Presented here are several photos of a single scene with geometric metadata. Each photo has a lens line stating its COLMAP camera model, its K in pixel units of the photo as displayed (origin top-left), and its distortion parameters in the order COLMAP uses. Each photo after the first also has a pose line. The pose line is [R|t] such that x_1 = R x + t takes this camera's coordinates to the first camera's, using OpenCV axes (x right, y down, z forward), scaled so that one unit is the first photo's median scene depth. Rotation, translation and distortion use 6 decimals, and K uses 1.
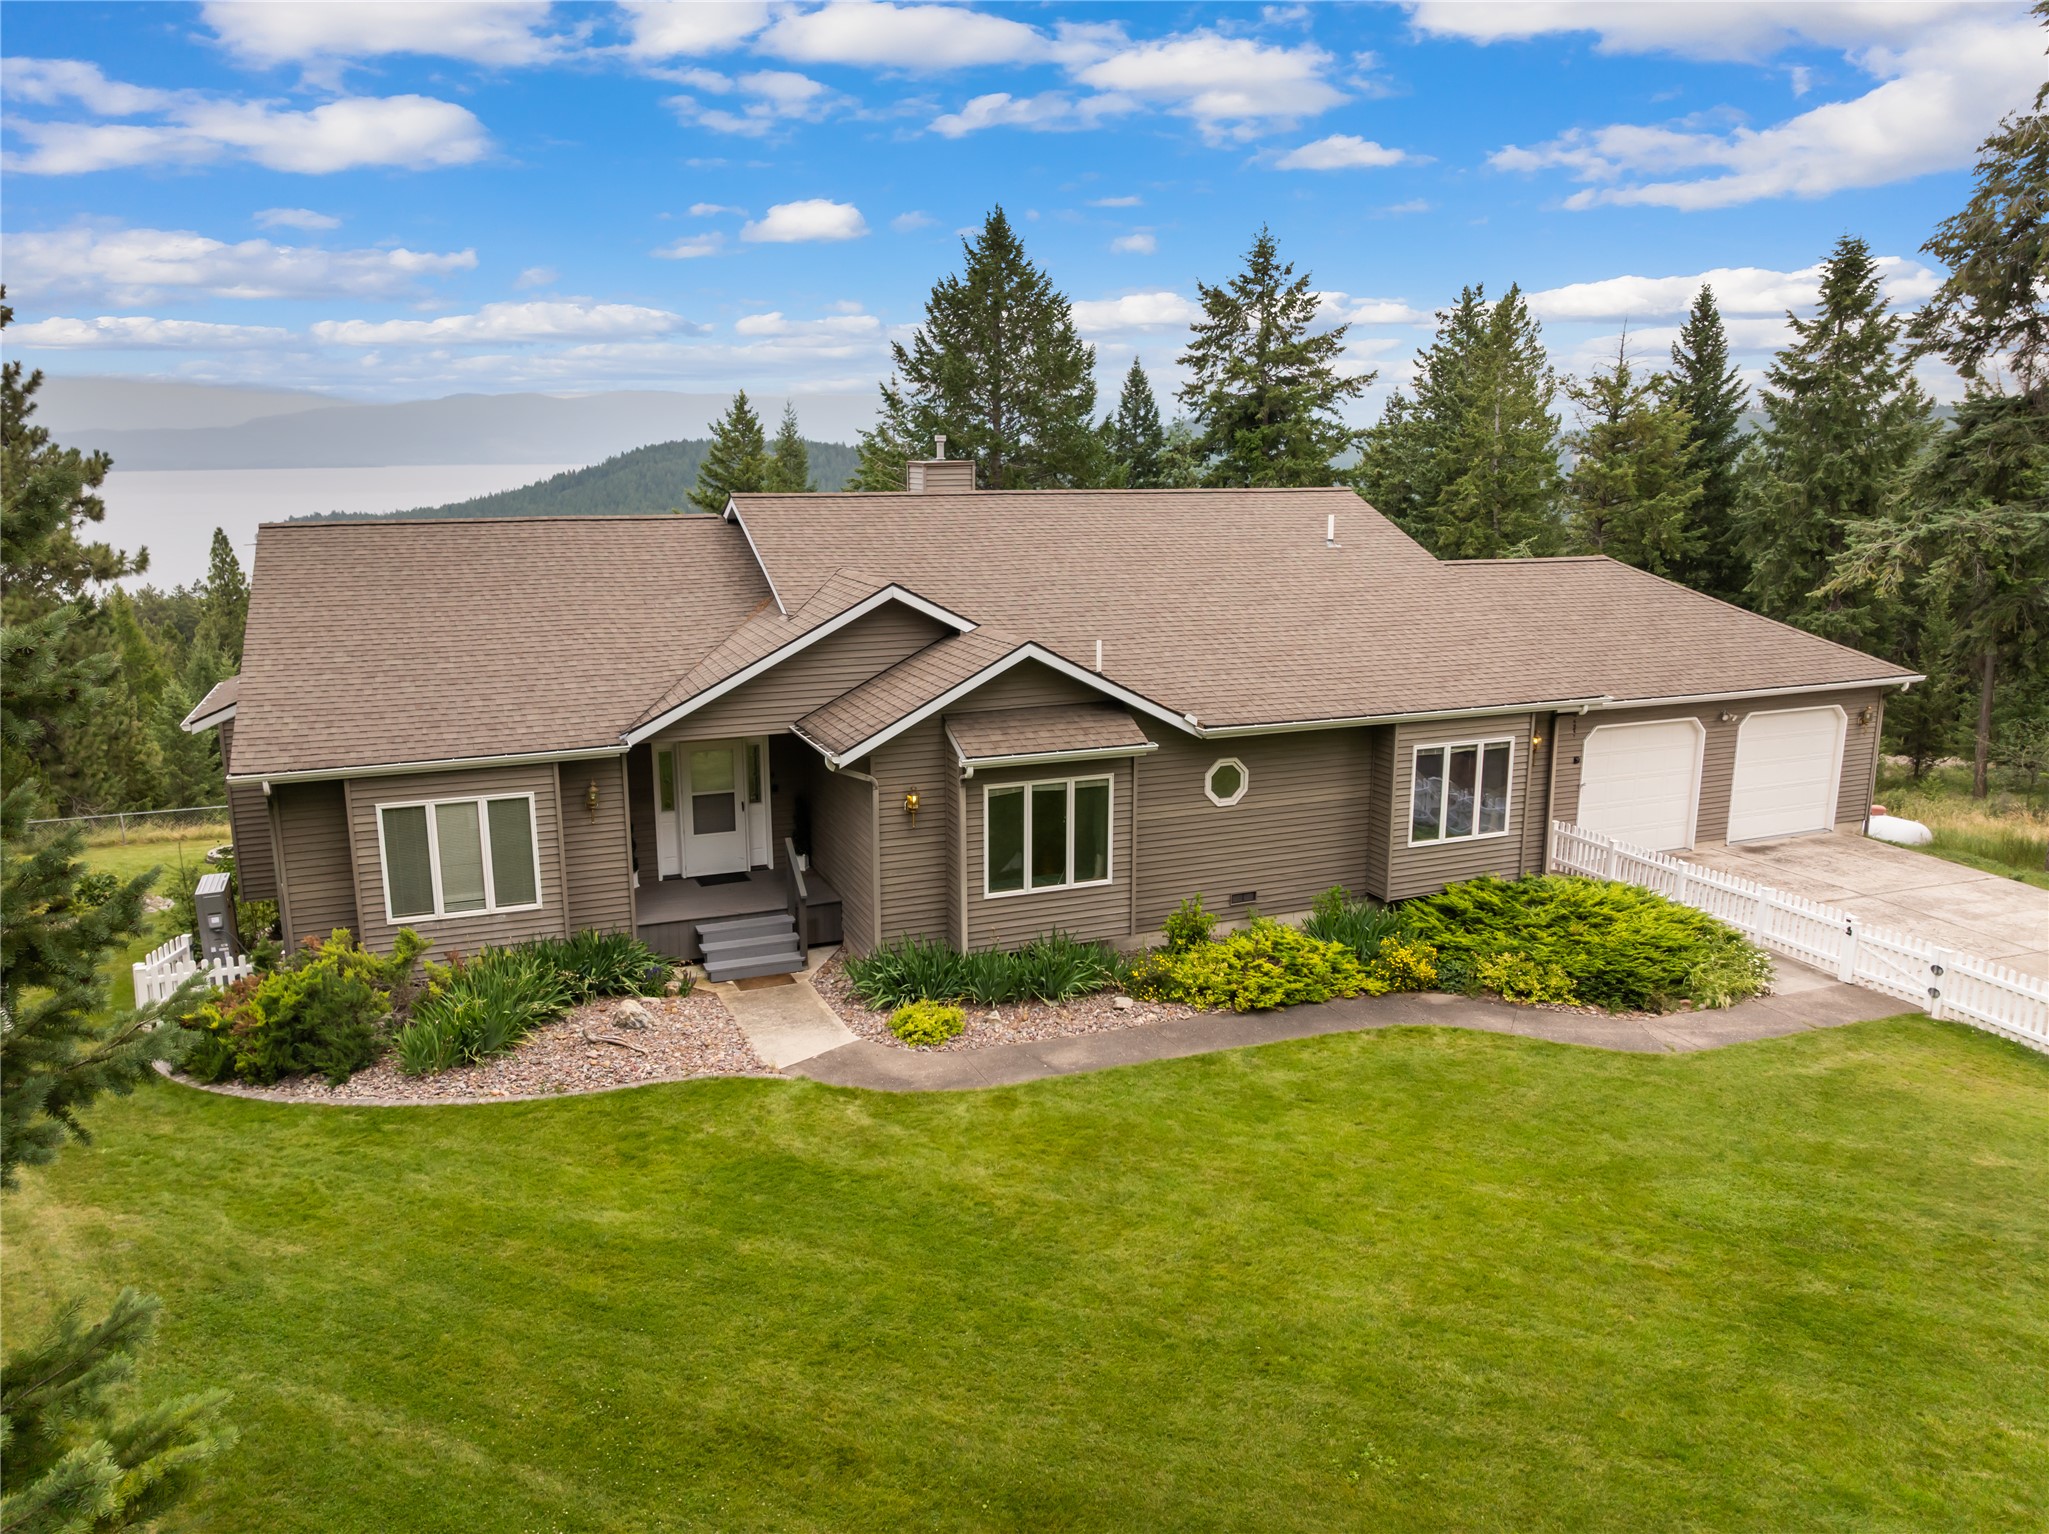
lens RADIAL K [[1425.8, 0, 1019.5], [0, 1425.8, 764.3], [0, 0, 1]] dist [-0.040128, 0.014003]
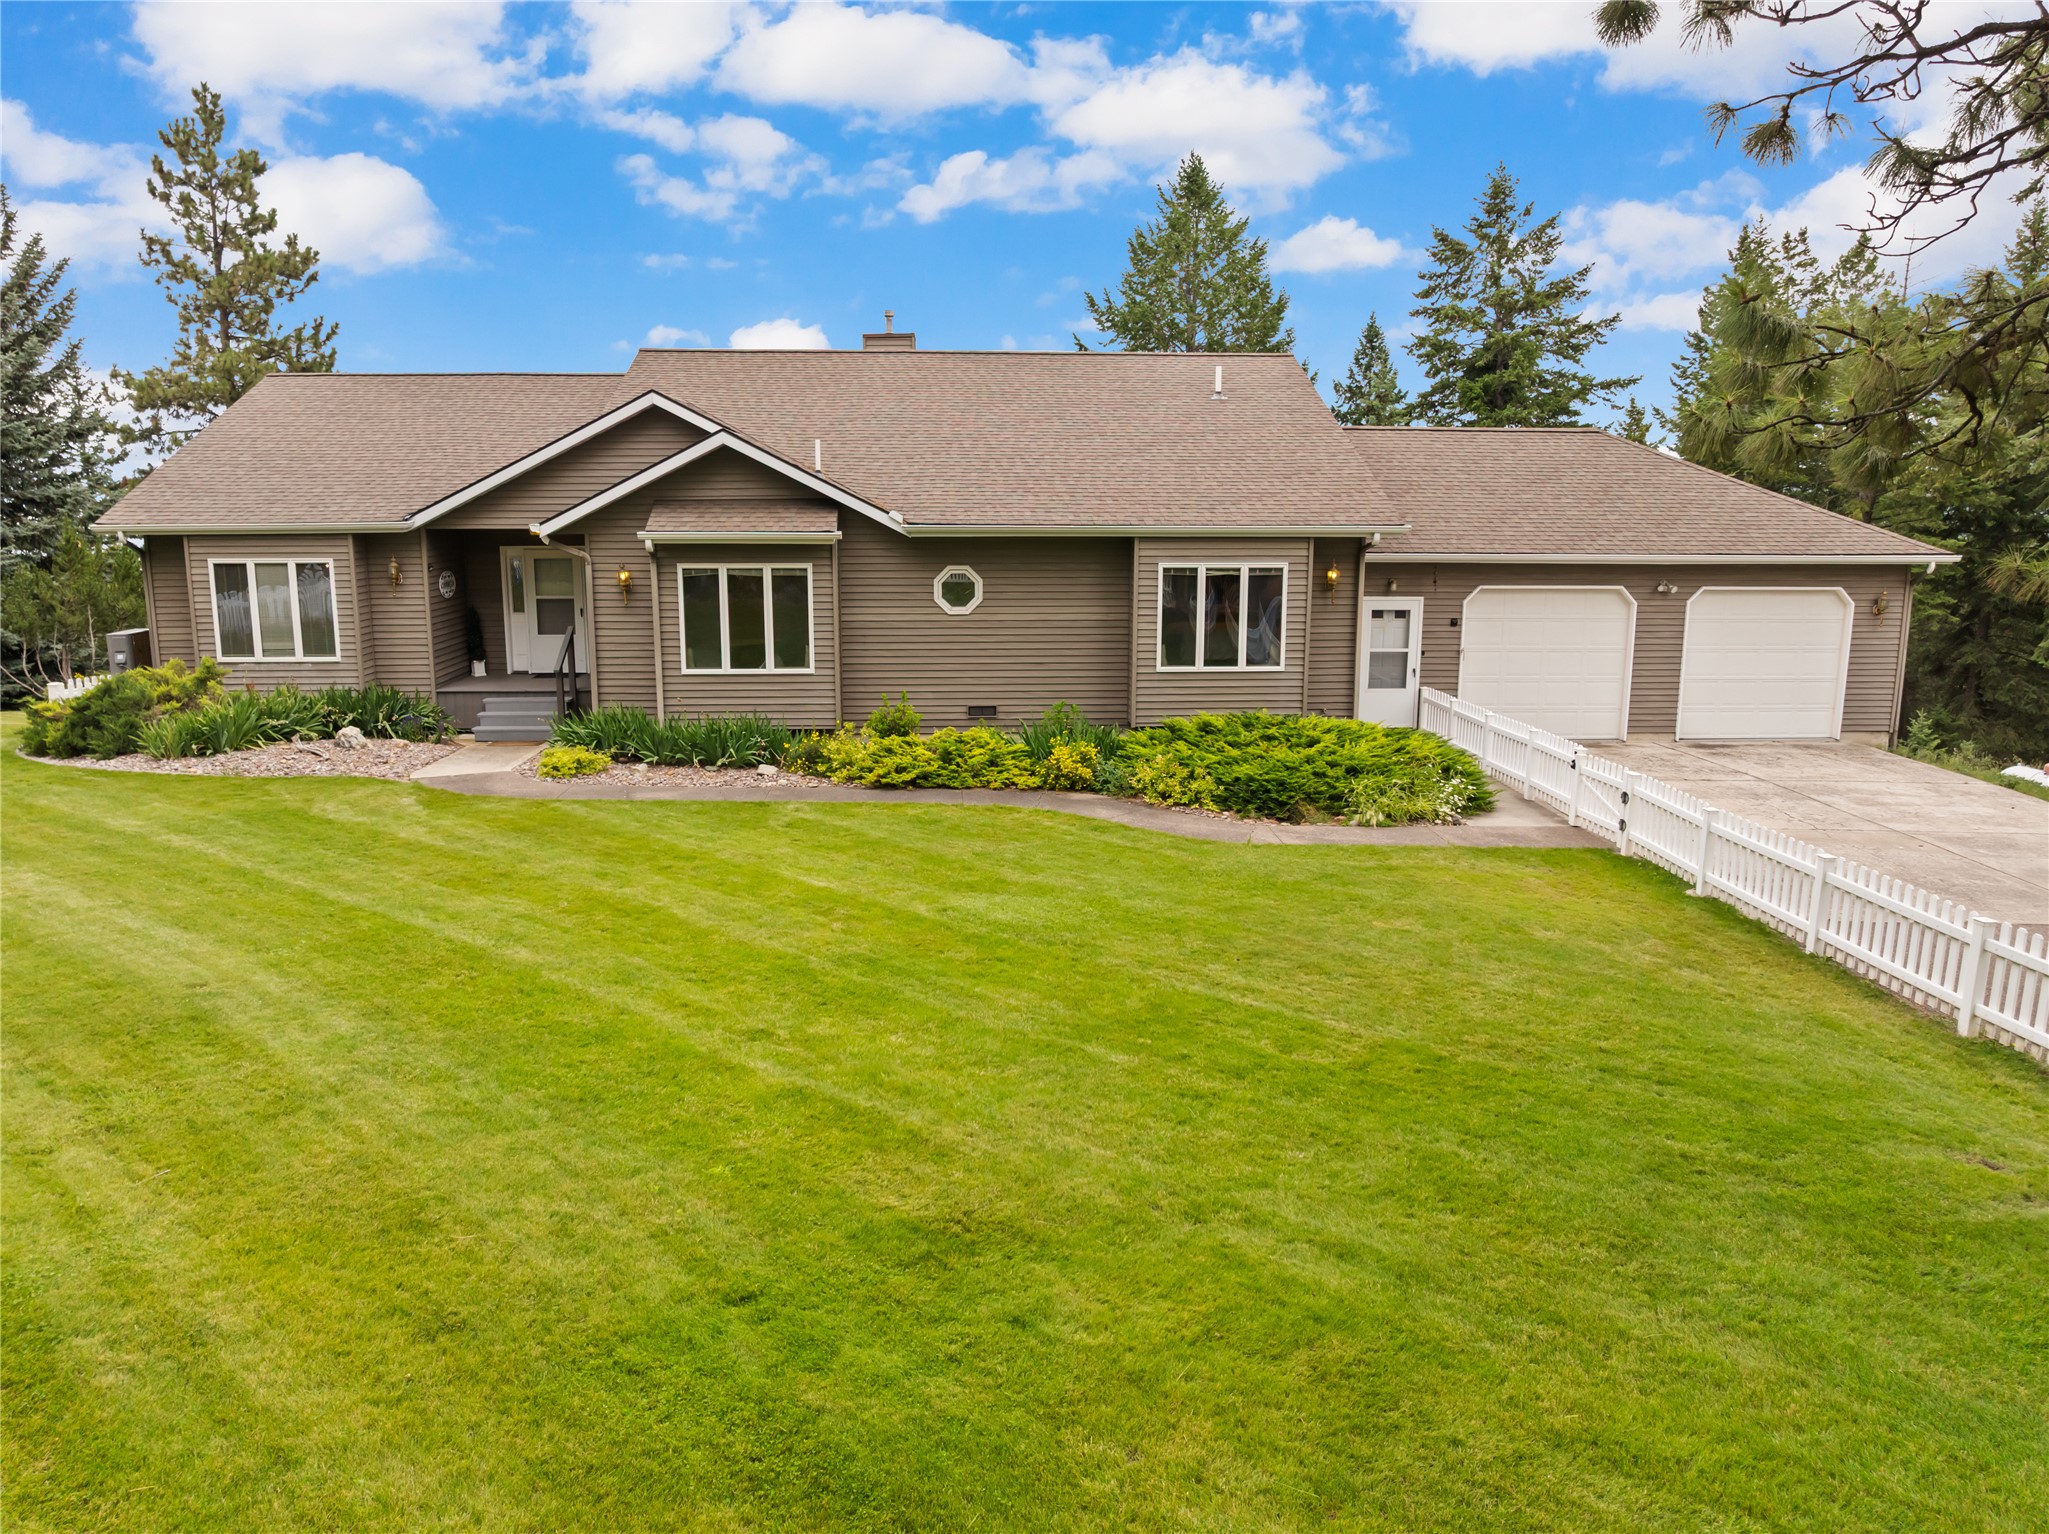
lens RADIAL K [[1425.8, 0, 1023.7], [0, 1425.8, 762.1], [0, 0, 1]] dist [-0.040128, 0.014003]
pose [[0.948062, 0.062714, -0.311843, 0.539340], [-0.071173, 0.997339, -0.015808, 0.154590], [0.310022, 0.037182, 0.950002, 0.065660]]
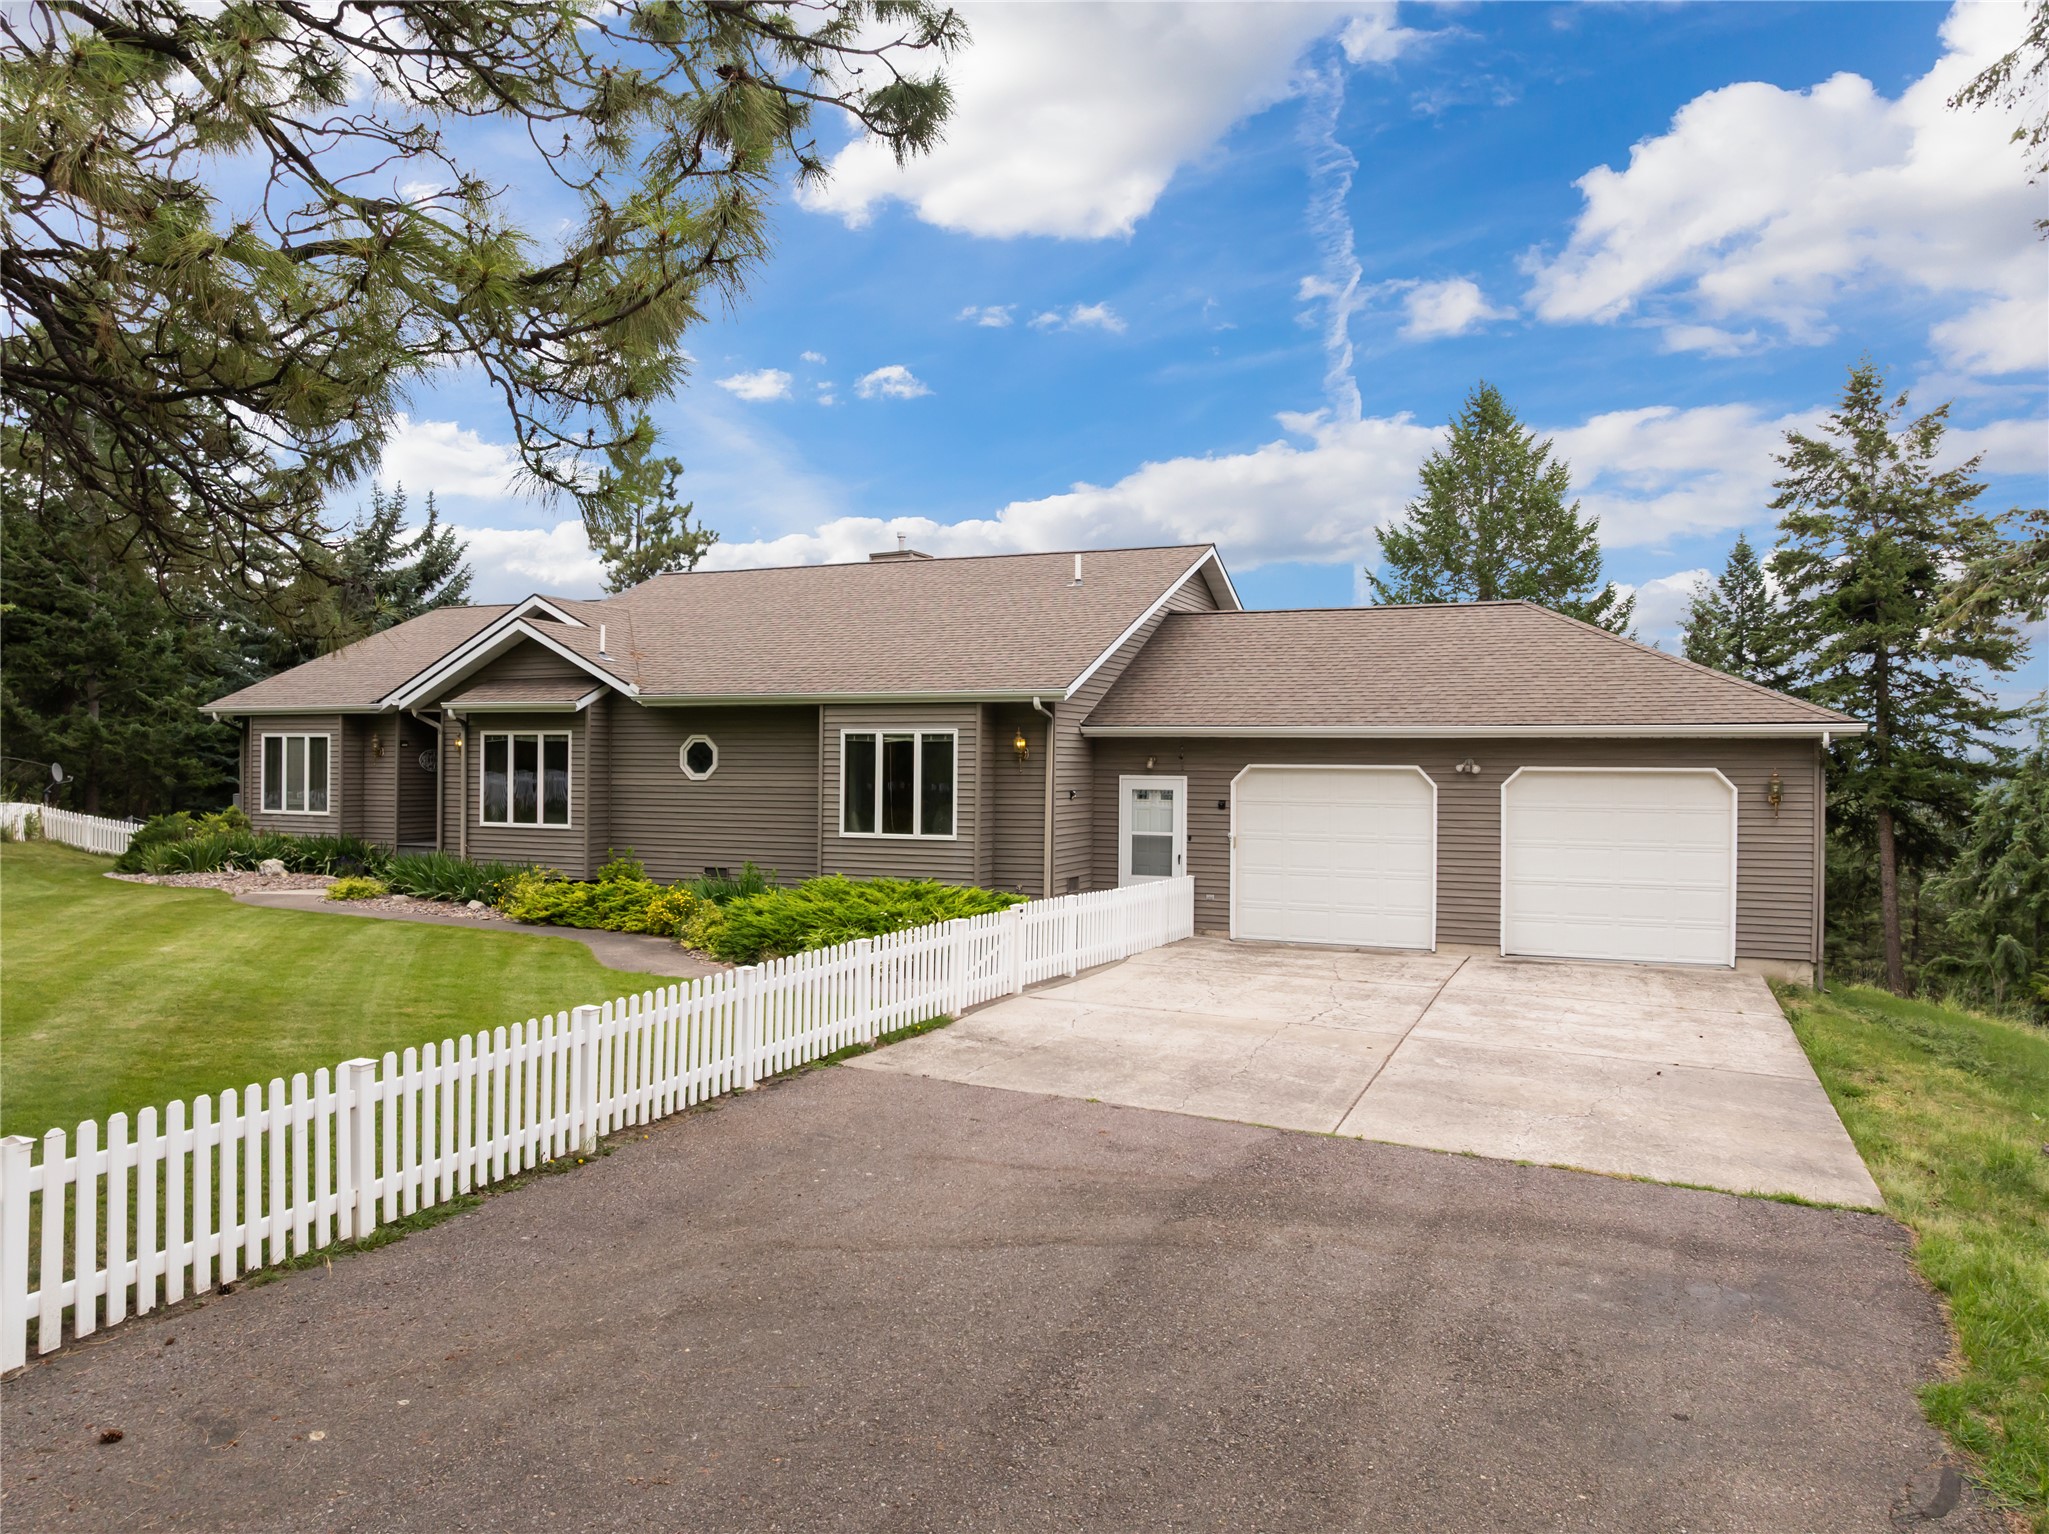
lens RADIAL K [[1425.8, 0, 1022.3], [0, 1425.8, 765.9], [0, 0, 1]] dist [-0.040128, 0.014003]
pose [[0.710566, 0.006235, -0.703602, 1.137452], [-0.159420, 0.975384, -0.152354, 0.151795], [0.685333, 0.220426, 0.694069, 0.444487]]
